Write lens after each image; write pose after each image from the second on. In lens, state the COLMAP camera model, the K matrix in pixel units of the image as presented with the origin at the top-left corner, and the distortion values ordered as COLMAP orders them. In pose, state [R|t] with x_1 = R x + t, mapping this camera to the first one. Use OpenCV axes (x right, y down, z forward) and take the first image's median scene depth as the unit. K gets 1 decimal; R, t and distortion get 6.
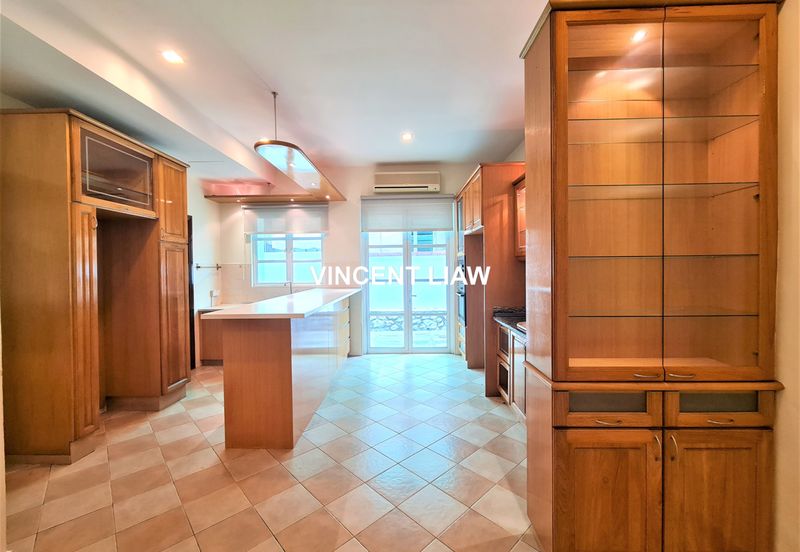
lens RADIAL K [[327.5, 0, 399.8], [0, 327.5, 272.7], [0, 0, 1]] dist [-0.011711, -0.000096]
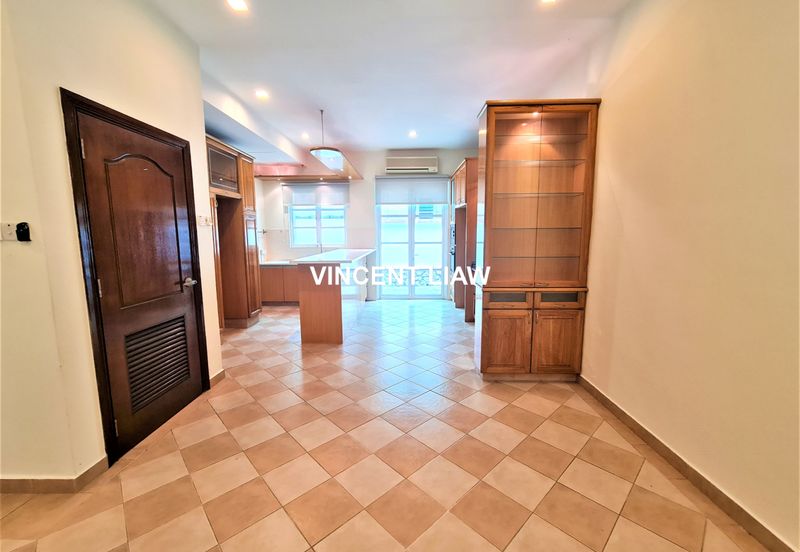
lens RADIAL K [[327.5, 0, 397.4], [0, 327.5, 274.6], [0, 0, 1]] dist [-0.011711, -0.000096]
pose [[0.999921, 0.005836, -0.011121, -0.020421], [-0.004562, 0.993771, 0.111344, 0.004841], [0.011701, -0.111285, 0.993720, -0.358355]]
